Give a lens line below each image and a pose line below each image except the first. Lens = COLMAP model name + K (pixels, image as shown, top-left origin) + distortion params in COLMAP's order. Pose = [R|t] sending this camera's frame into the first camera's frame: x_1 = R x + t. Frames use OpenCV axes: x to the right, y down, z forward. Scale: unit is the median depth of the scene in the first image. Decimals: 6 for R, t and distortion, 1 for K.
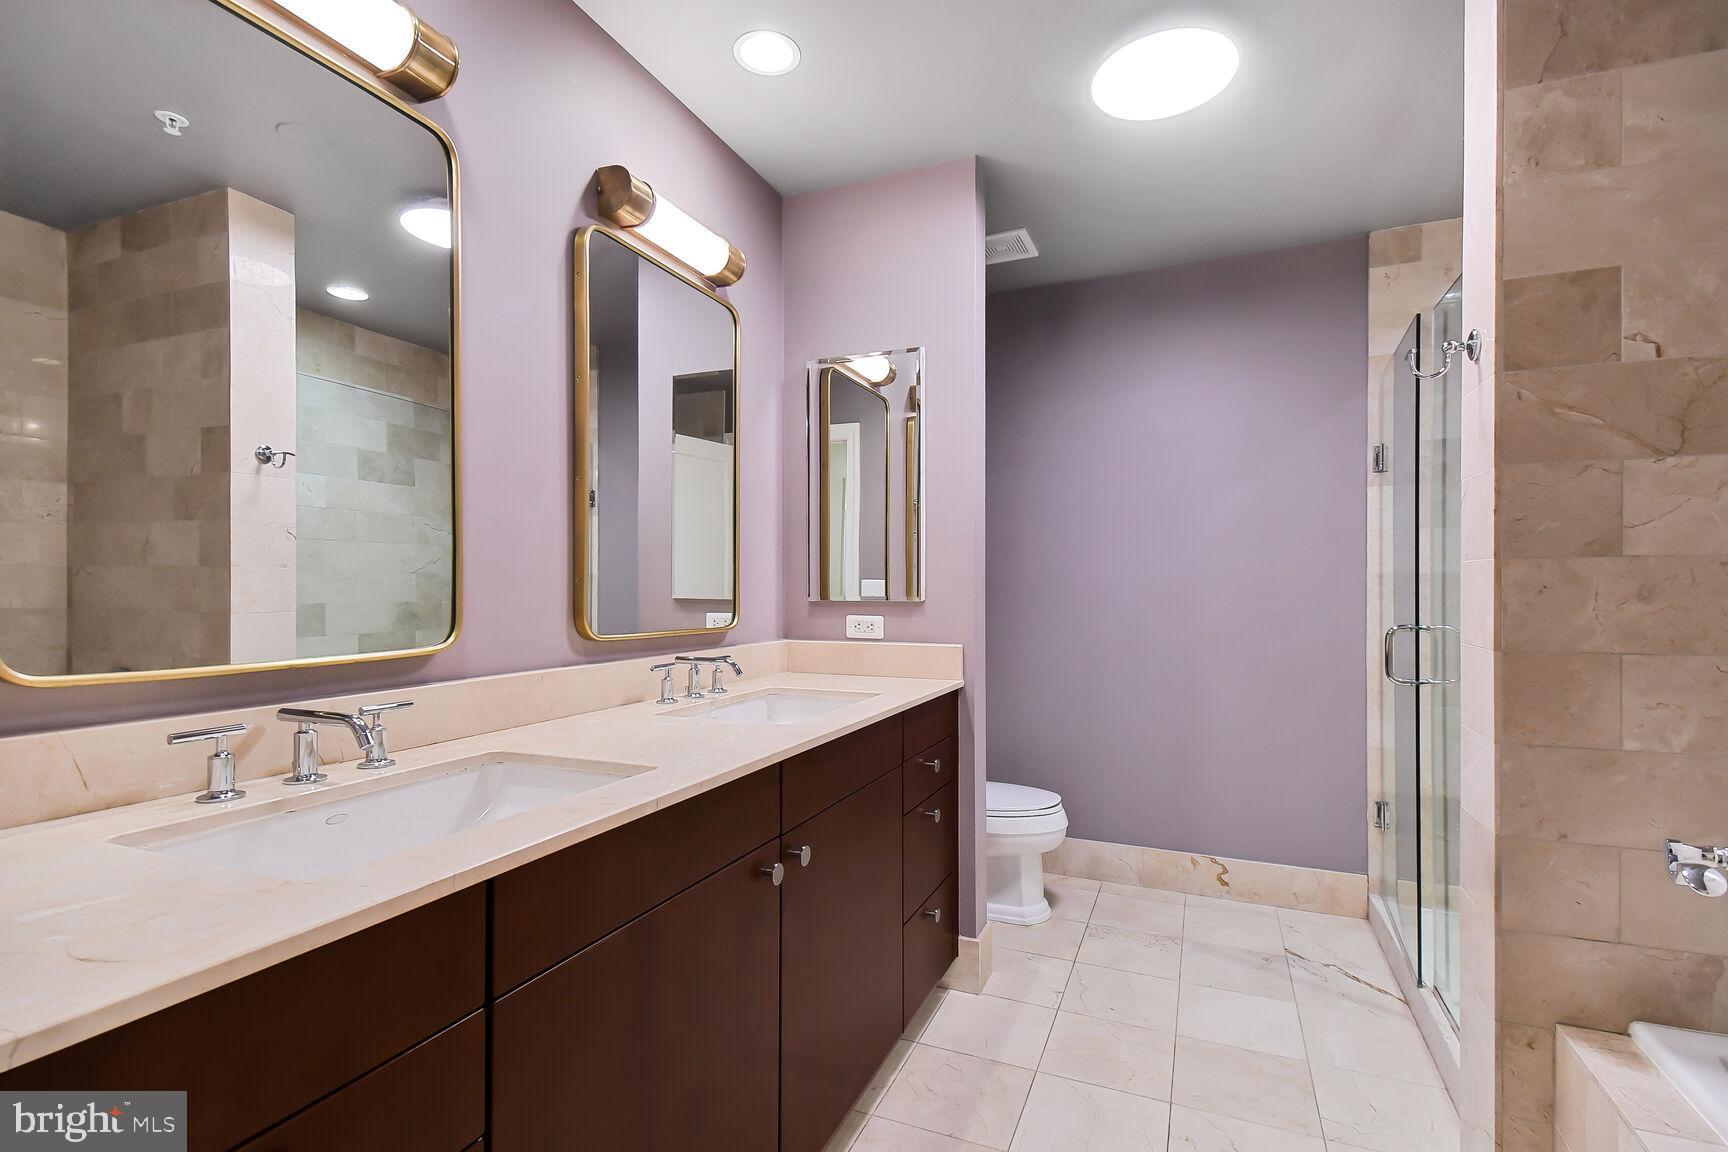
lens RADIAL K [[775.2, 0, 859.8], [0, 775.2, 540.1], [0, 0, 1]] dist [0.037373, -0.021152]
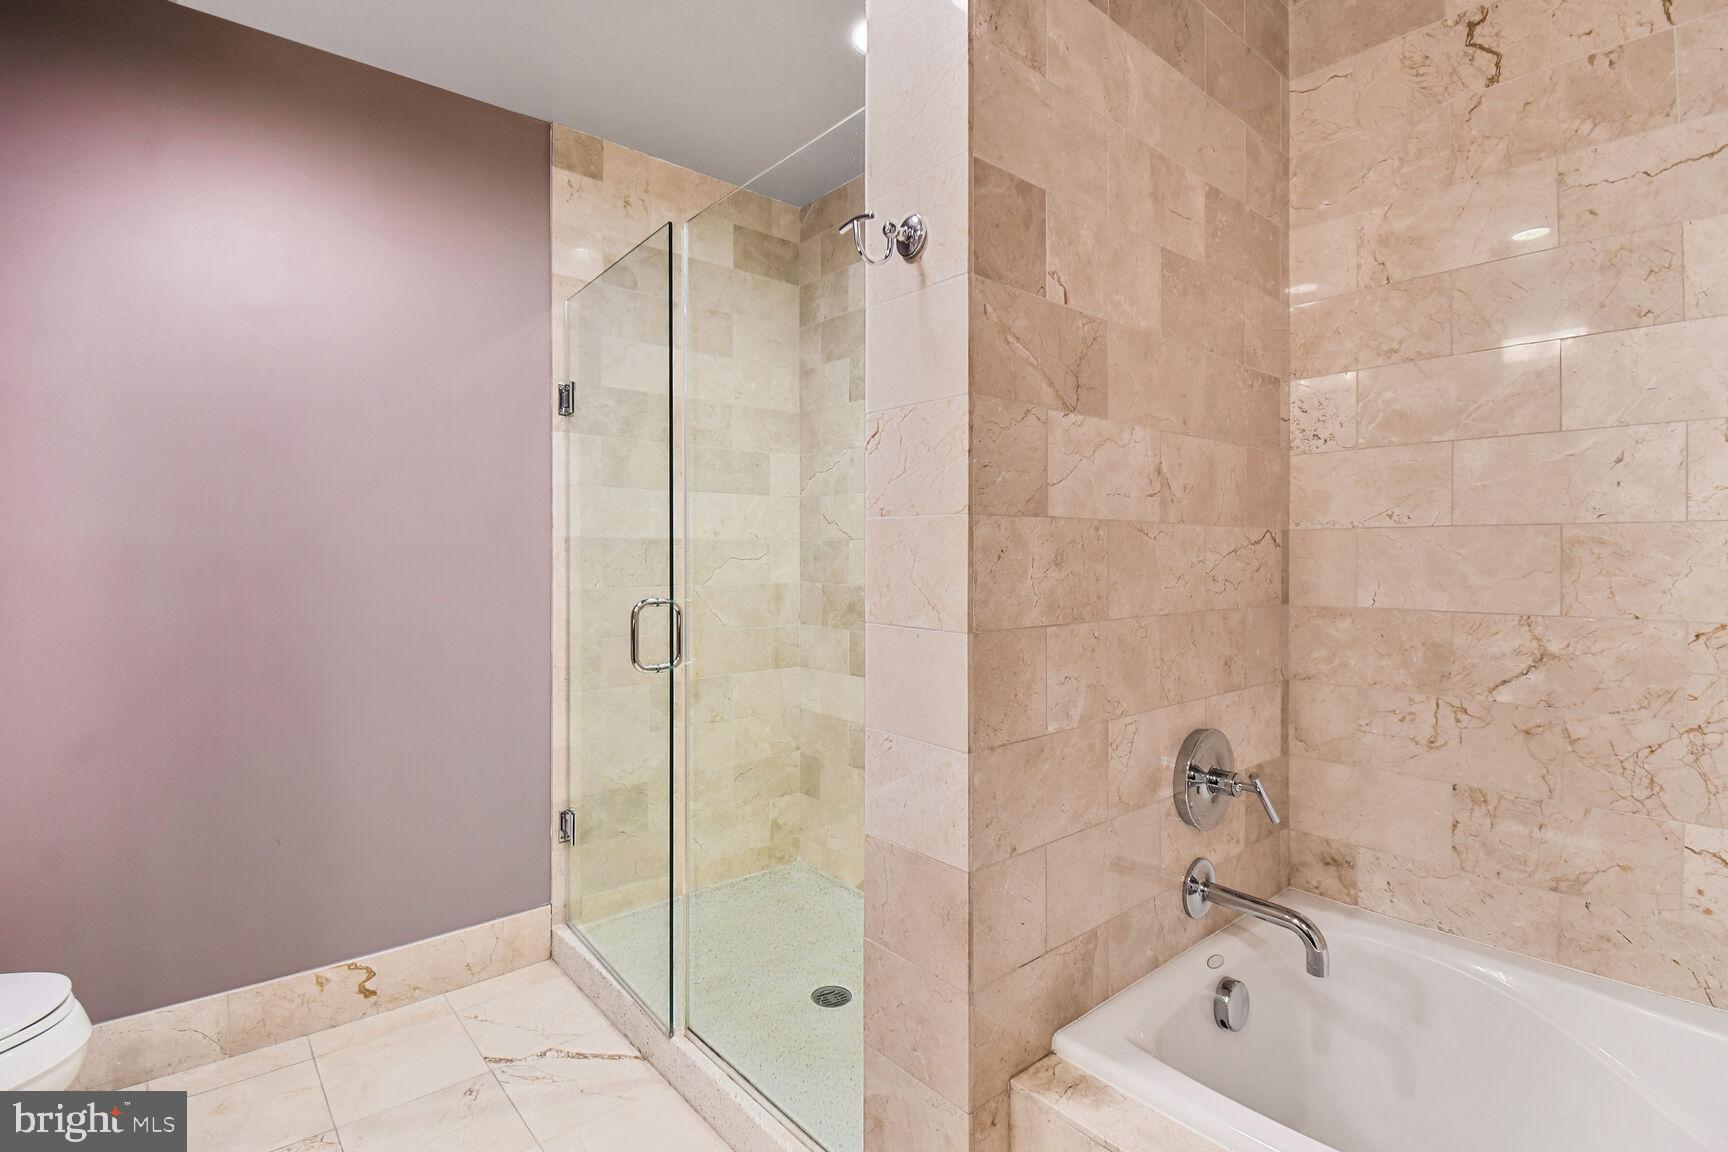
lens RADIAL K [[815.1, 0, 862.7], [0, 815.1, 560.1], [0, 0, 1]] dist [0.021879, -0.025782]
pose [[0.435436, -0.003217, 0.900214, 0.044210], [-0.055566, 0.997991, 0.030444, 0.050265], [-0.898503, -0.063278, 0.434382, 0.749582]]
